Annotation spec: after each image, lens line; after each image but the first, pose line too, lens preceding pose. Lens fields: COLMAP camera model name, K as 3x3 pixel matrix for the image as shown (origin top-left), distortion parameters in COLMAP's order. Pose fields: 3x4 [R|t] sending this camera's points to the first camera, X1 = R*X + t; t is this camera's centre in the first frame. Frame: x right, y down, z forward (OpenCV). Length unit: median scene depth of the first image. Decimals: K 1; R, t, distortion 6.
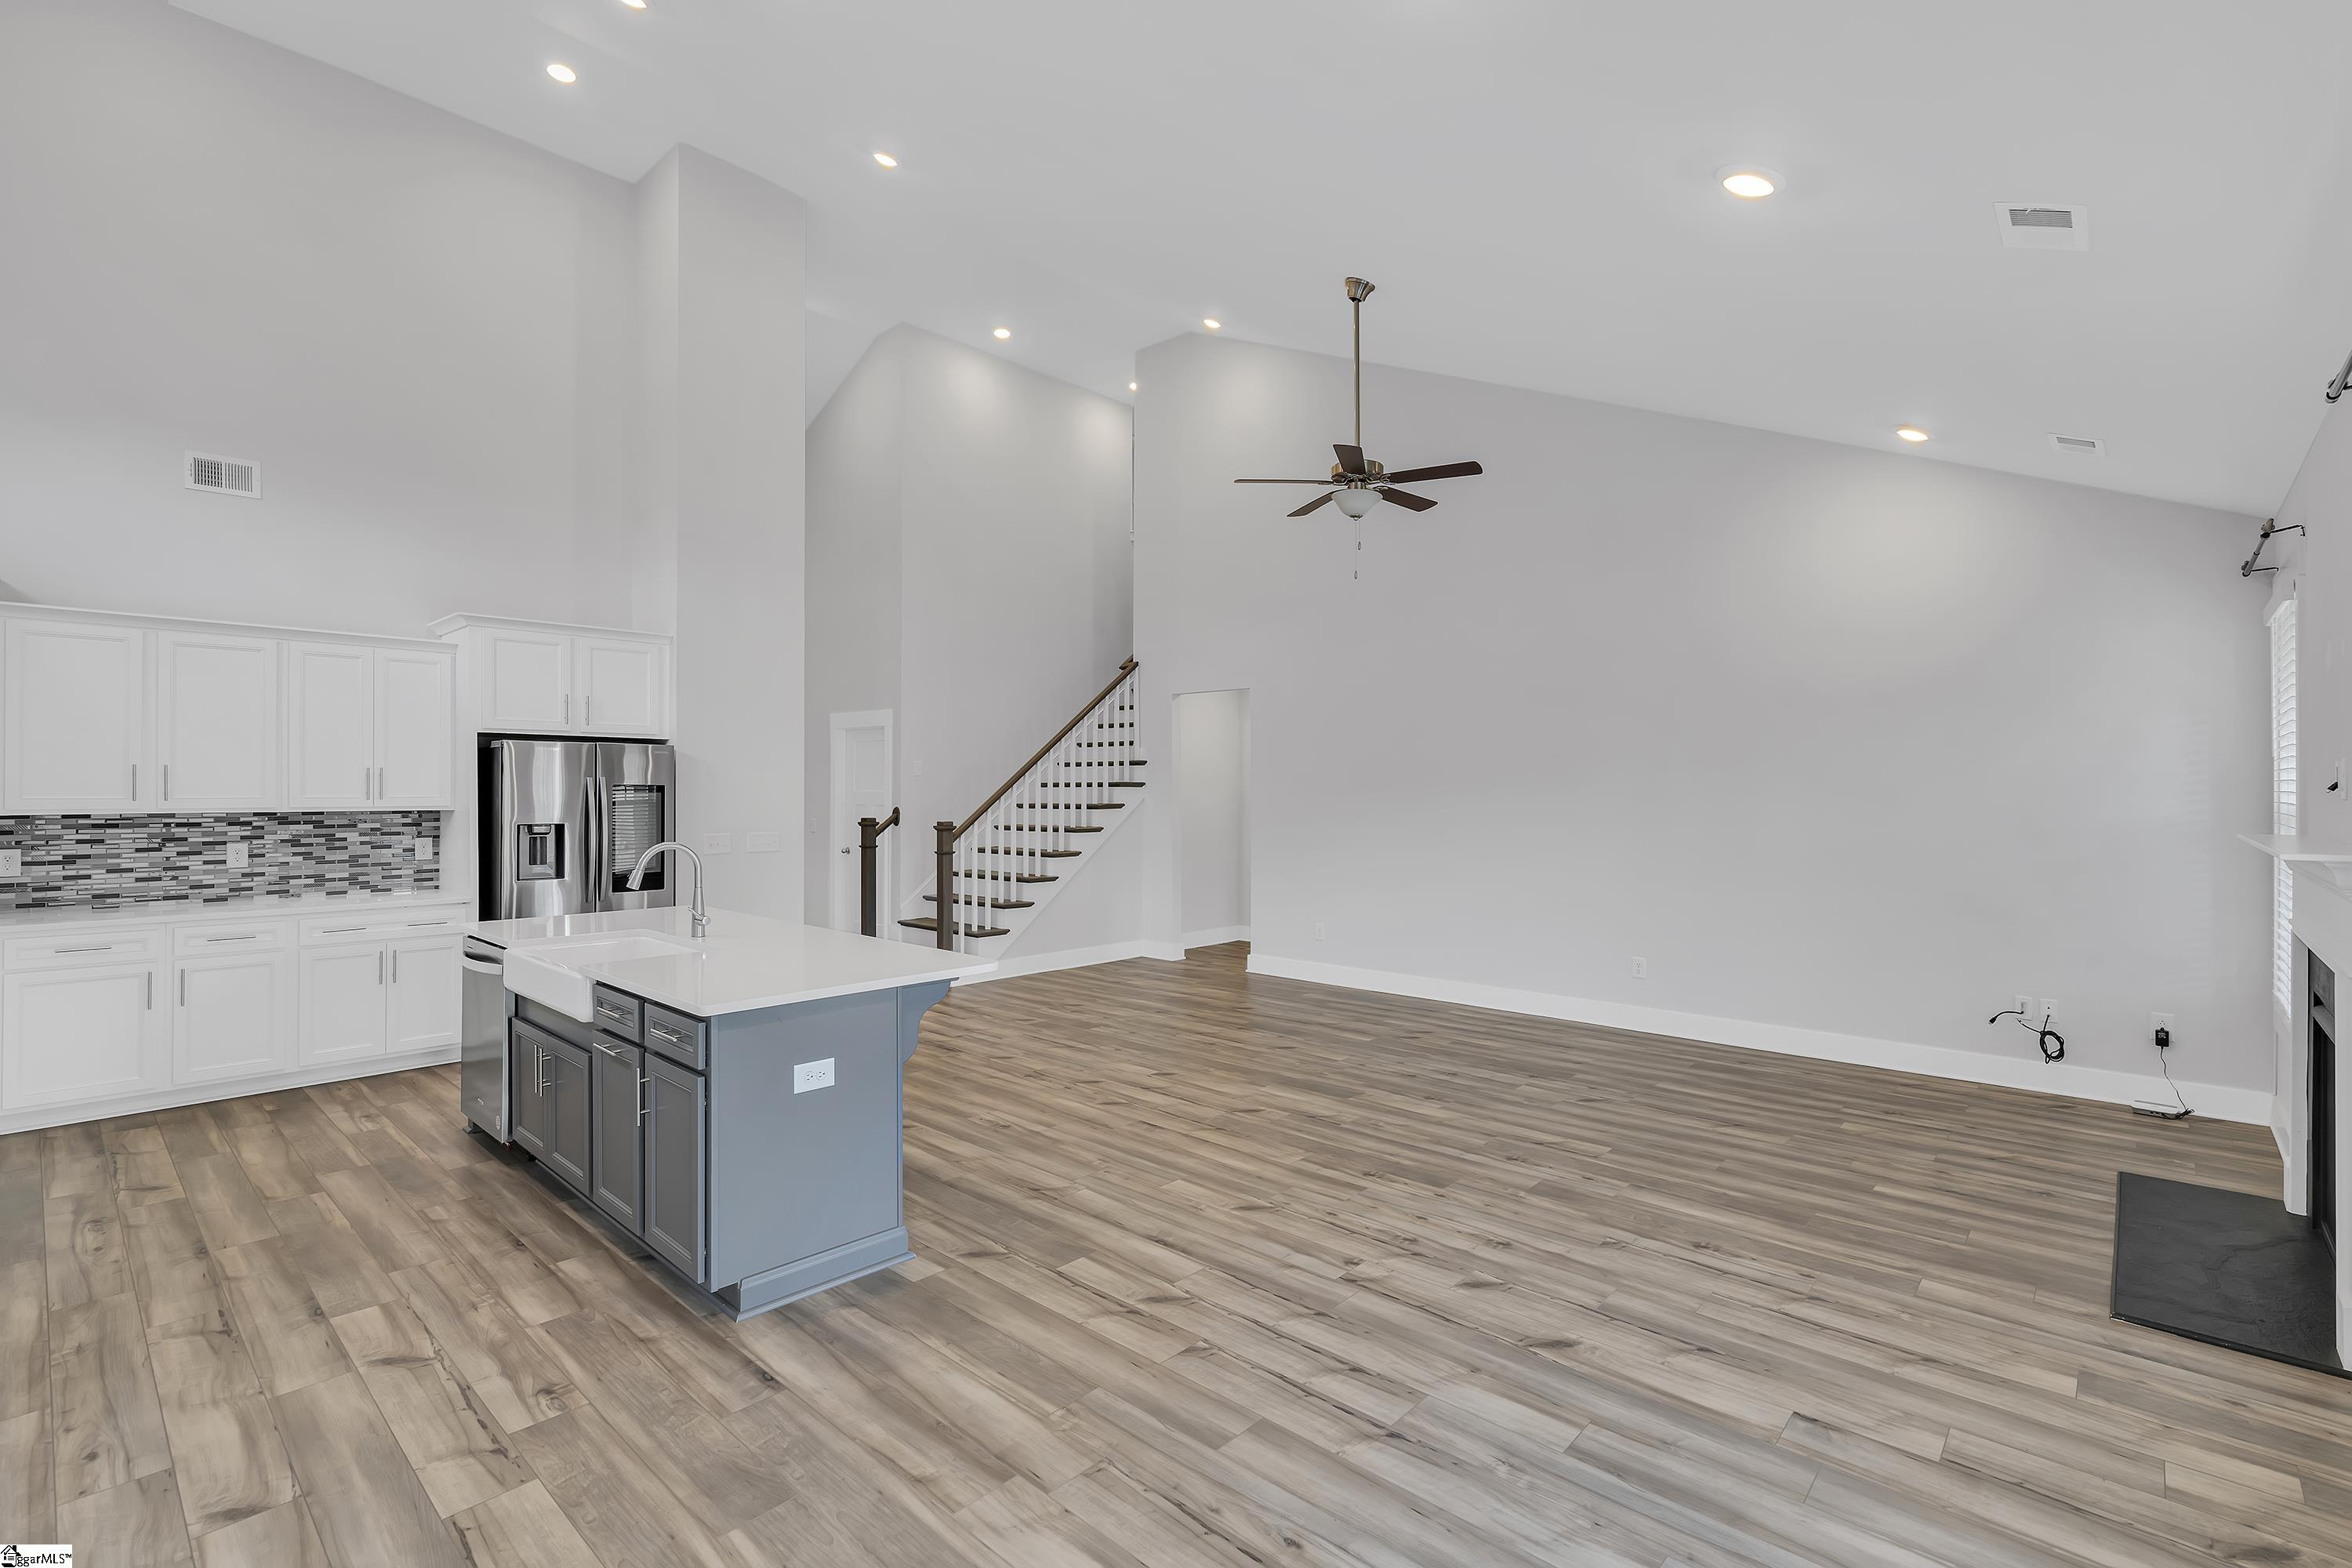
lens RADIAL K [[1059.1, 0, 1175.1], [0, 1059.1, 786.3], [0, 0, 1]] dist [-0.004457, 0.001775]
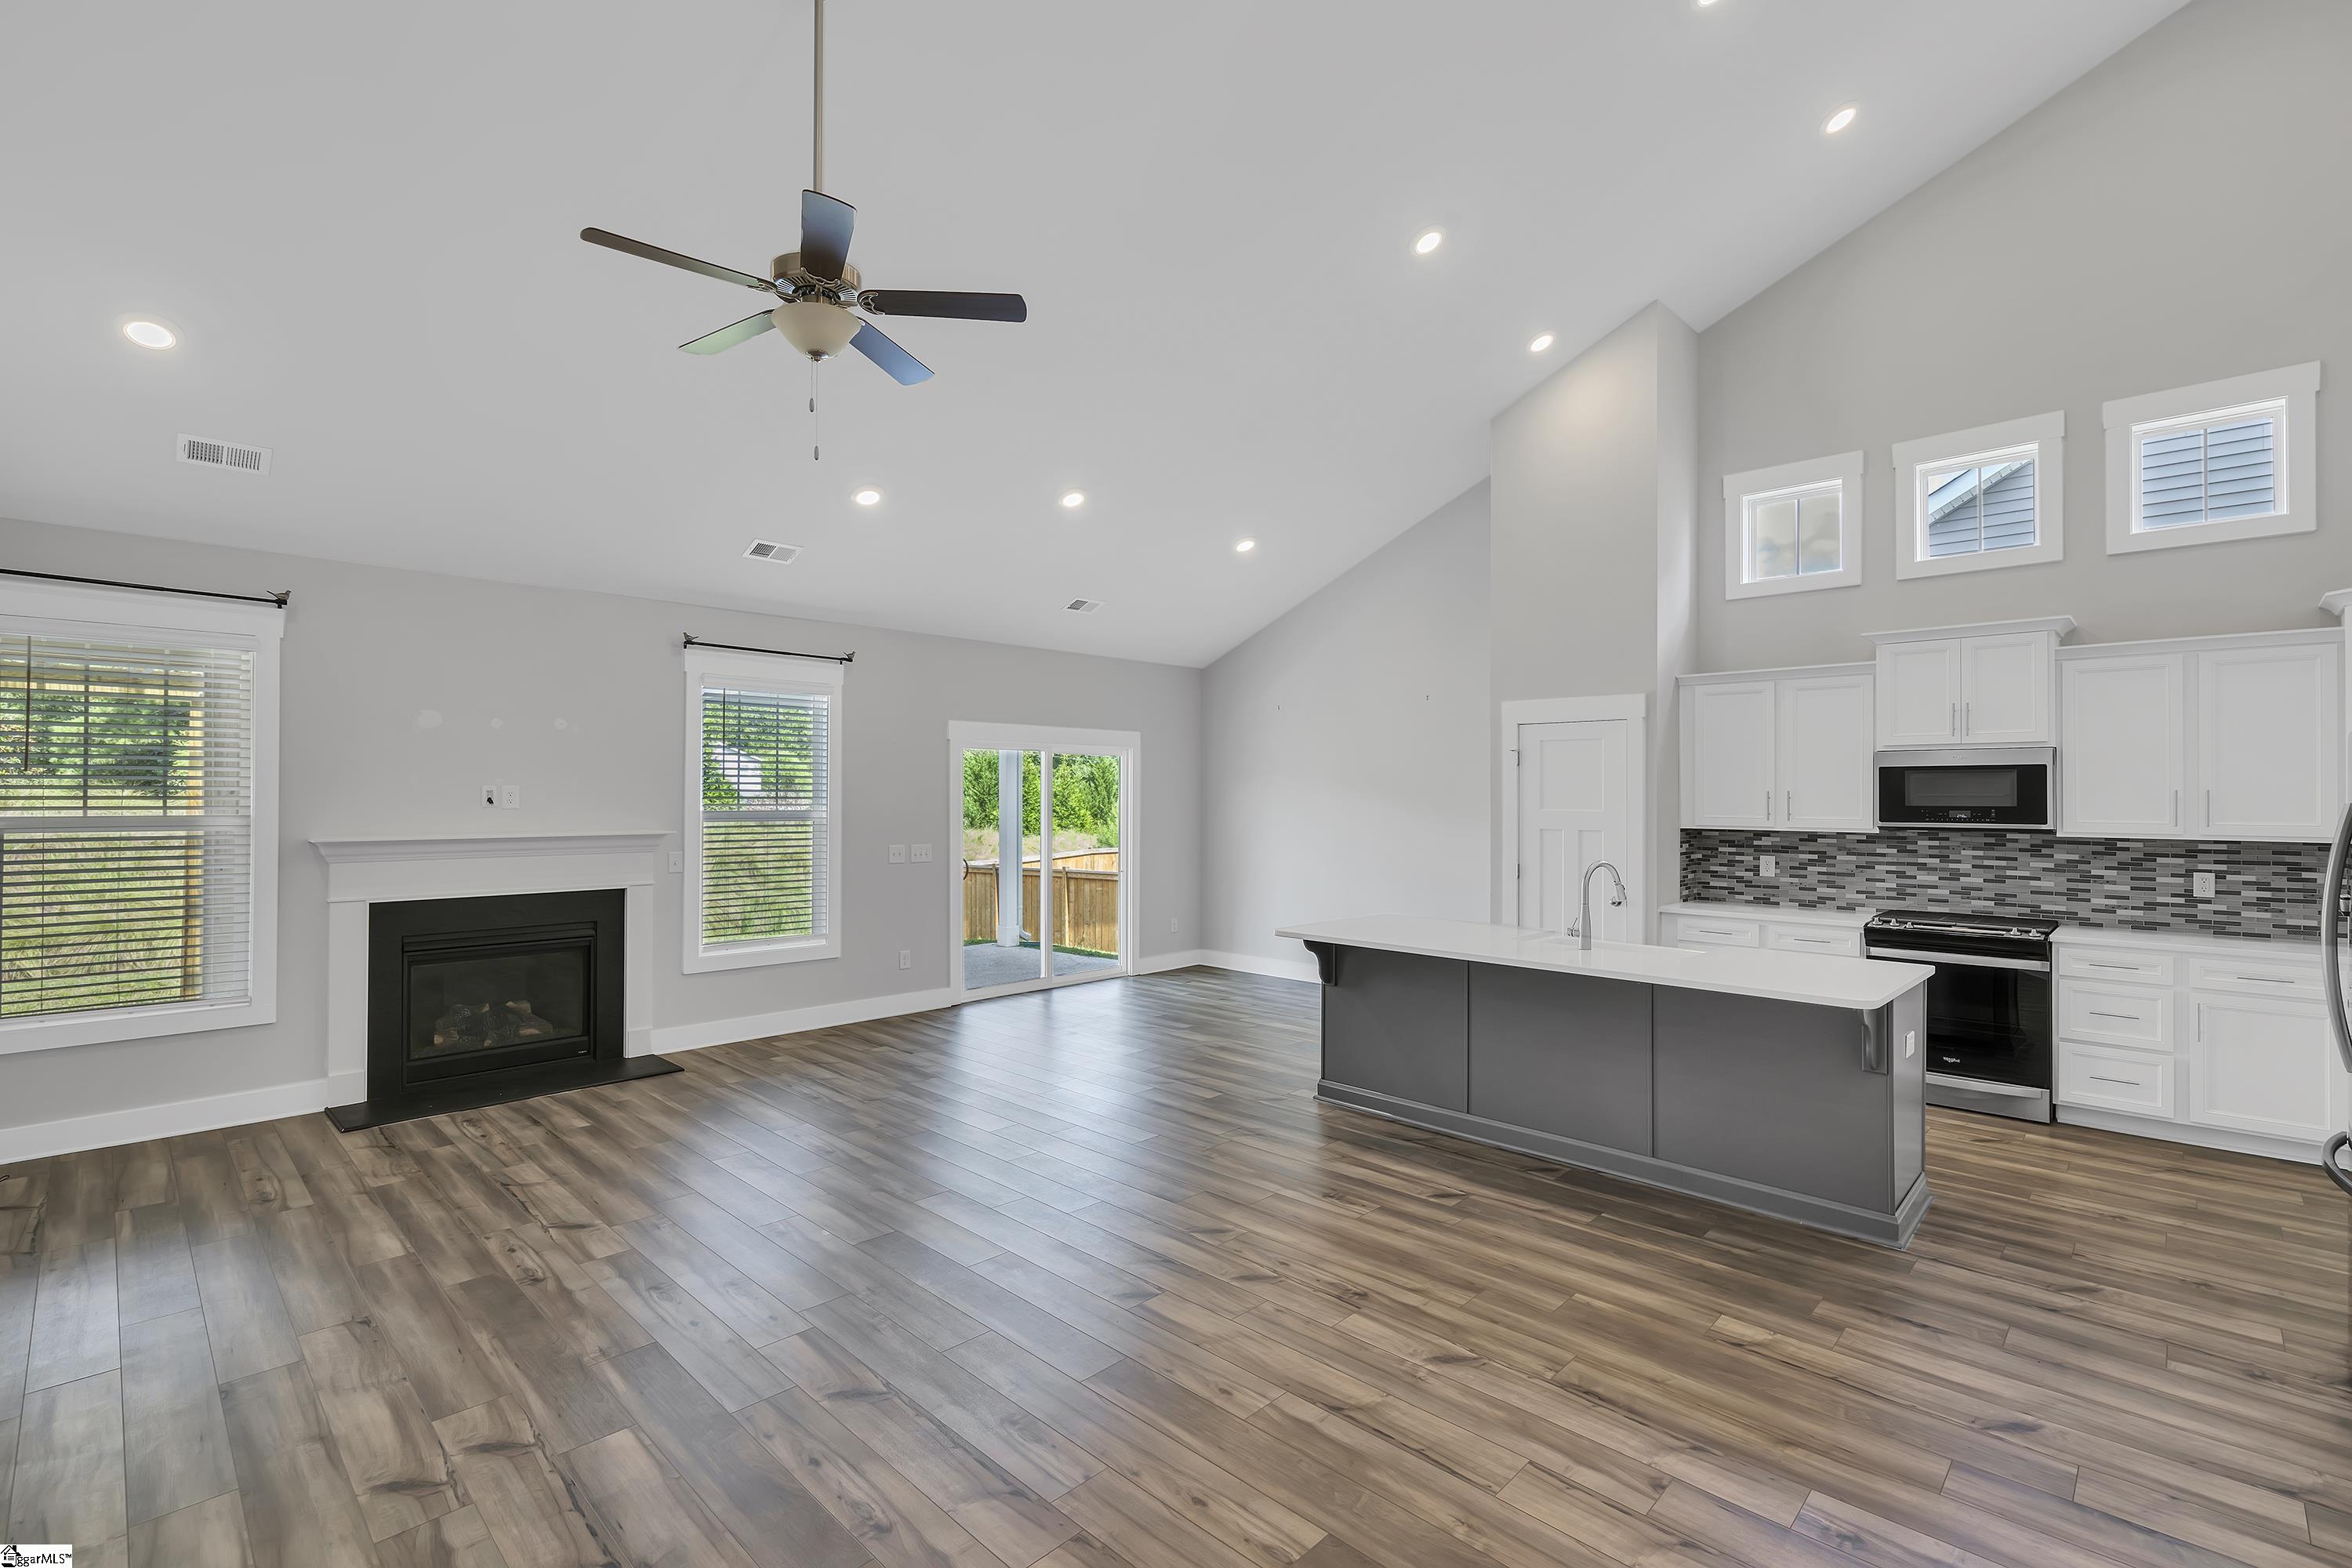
lens RADIAL K [[1059.1, 0, 1179.8], [0, 1059.1, 786.2], [0, 0, 1]] dist [-0.004457, 0.001775]
pose [[-0.999648, -0.005304, 0.025986, -0.055568], [-0.005543, 0.999943, -0.009132, -0.010500], [-0.025936, -0.009273, -0.999621, 1.801047]]
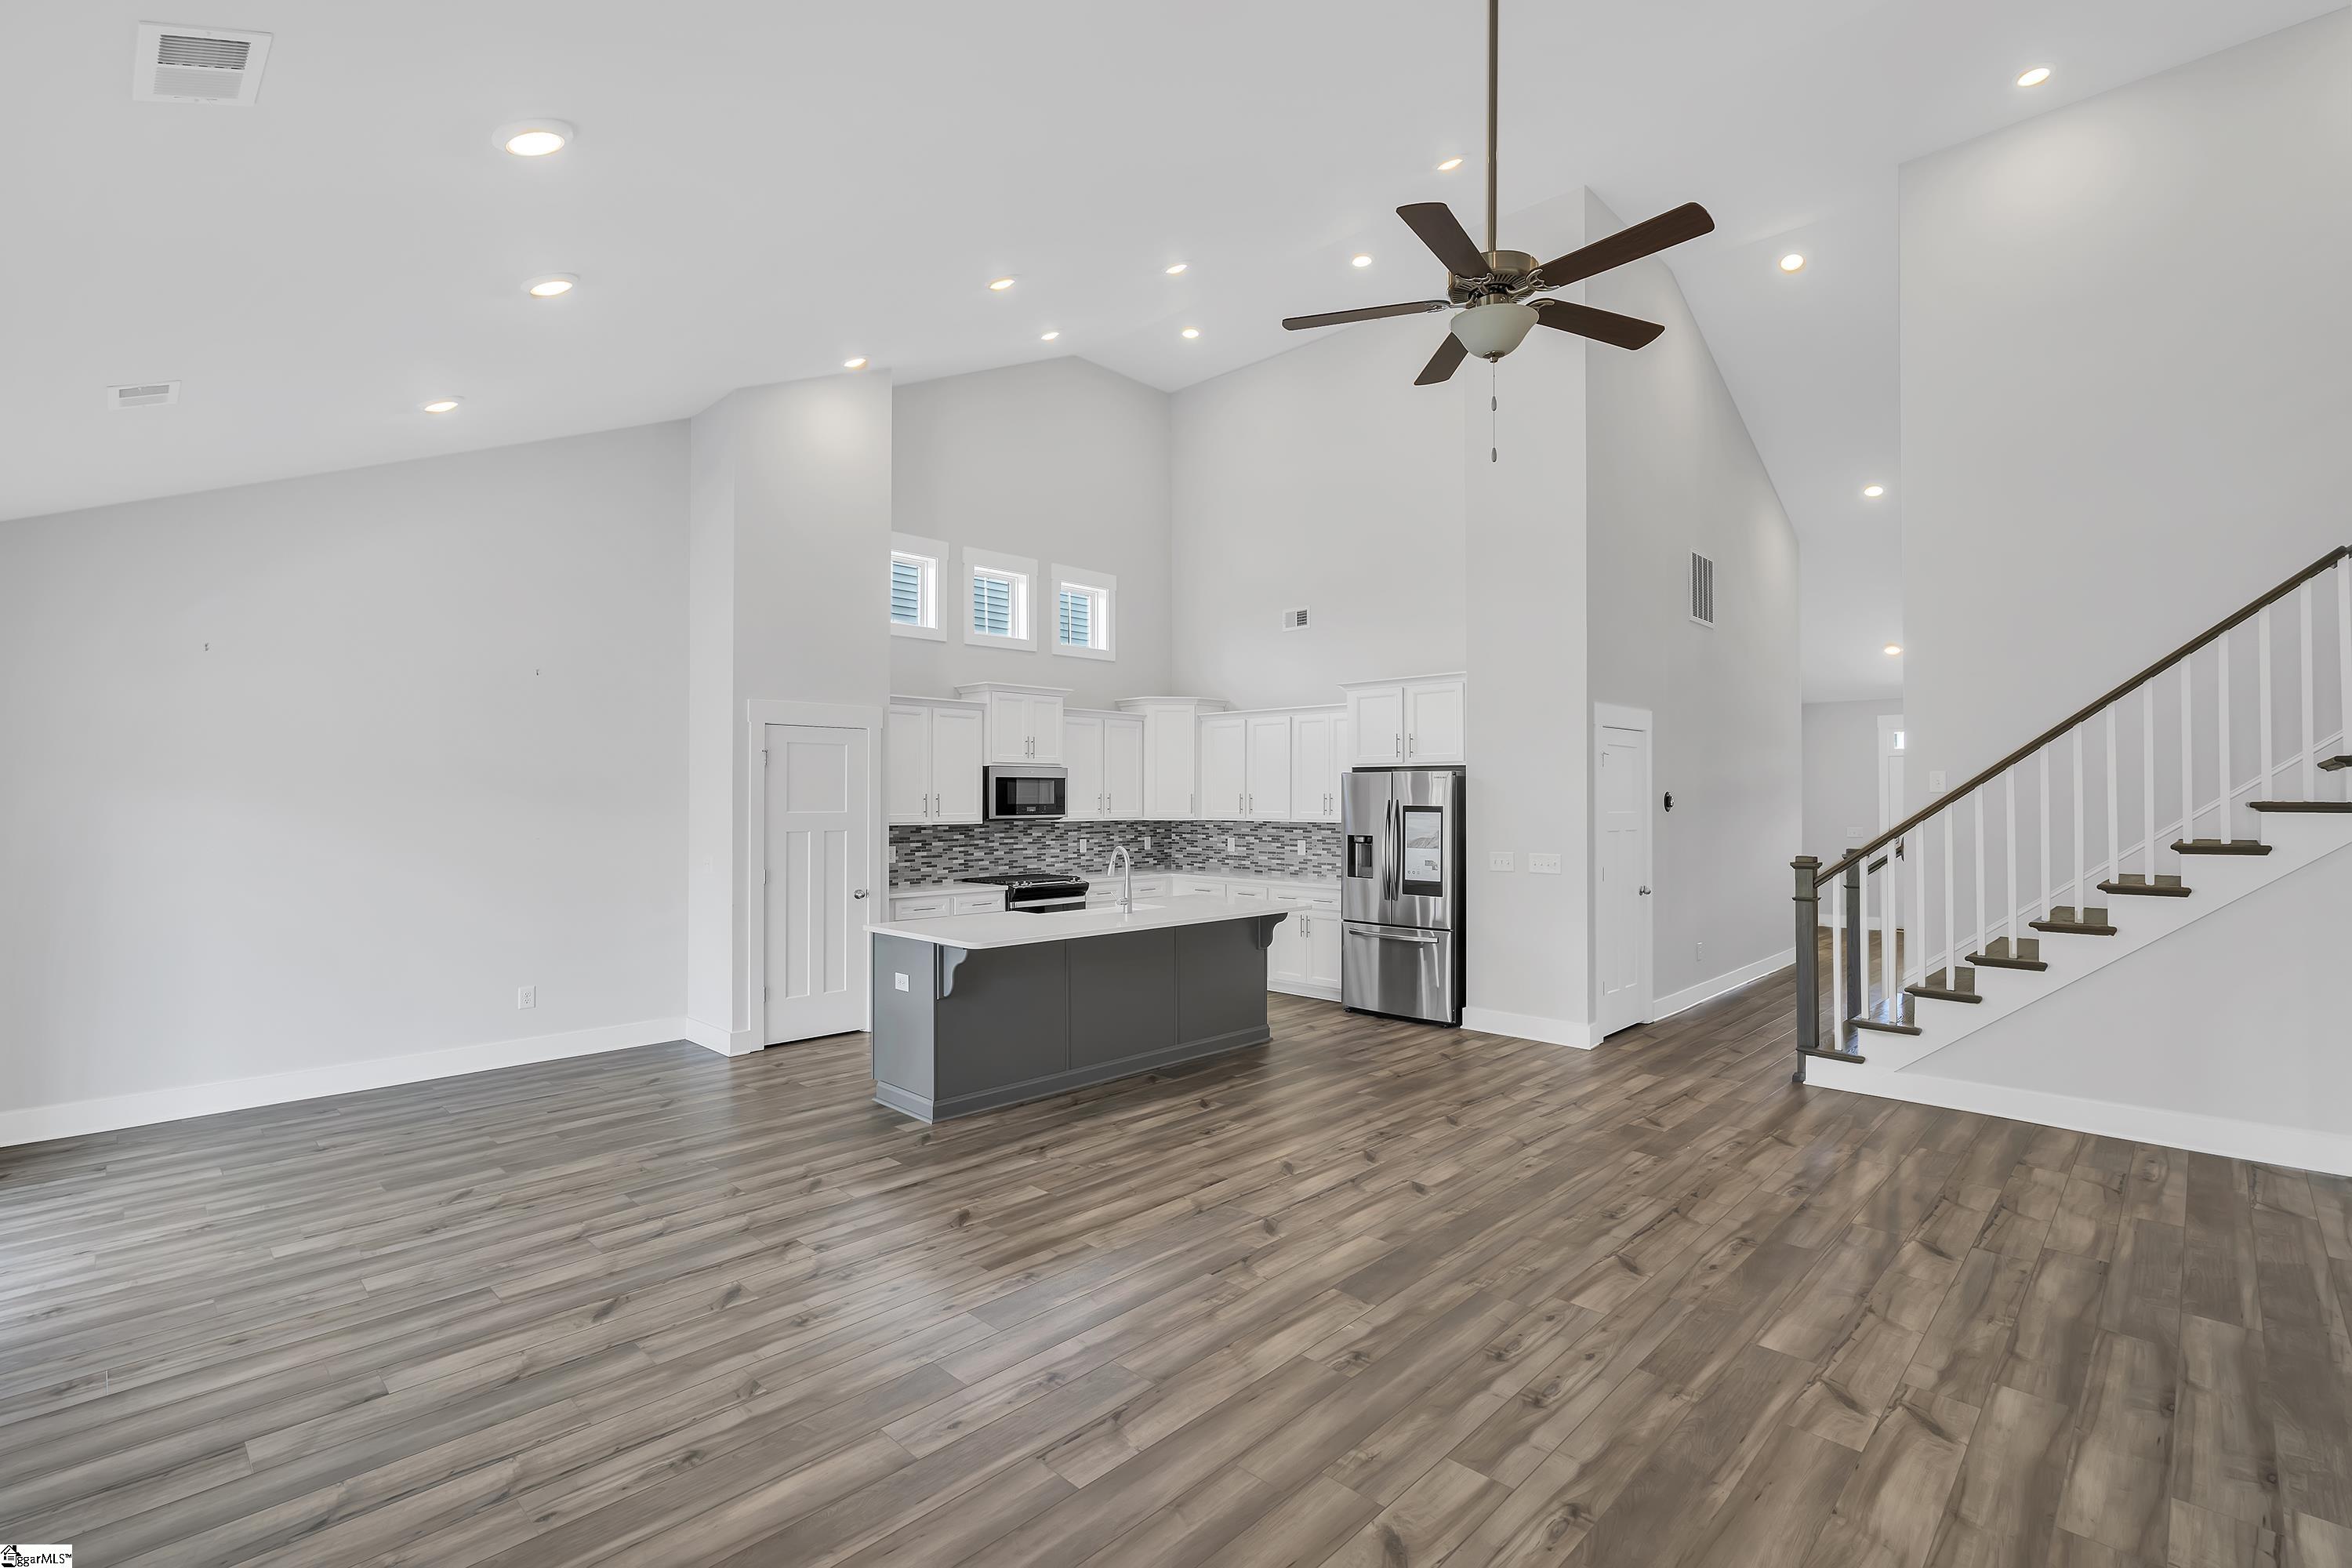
lens RADIAL K [[1059.1, 0, 1183.1], [0, 1059.1, 789.6], [0, 0, 1]] dist [-0.004457, 0.001775]
pose [[-0.024054, -0.009140, -0.999669, 0.860948], [0.001351, 0.999957, -0.009175, -0.011635], [0.999710, -0.001571, -0.024040, 0.956354]]
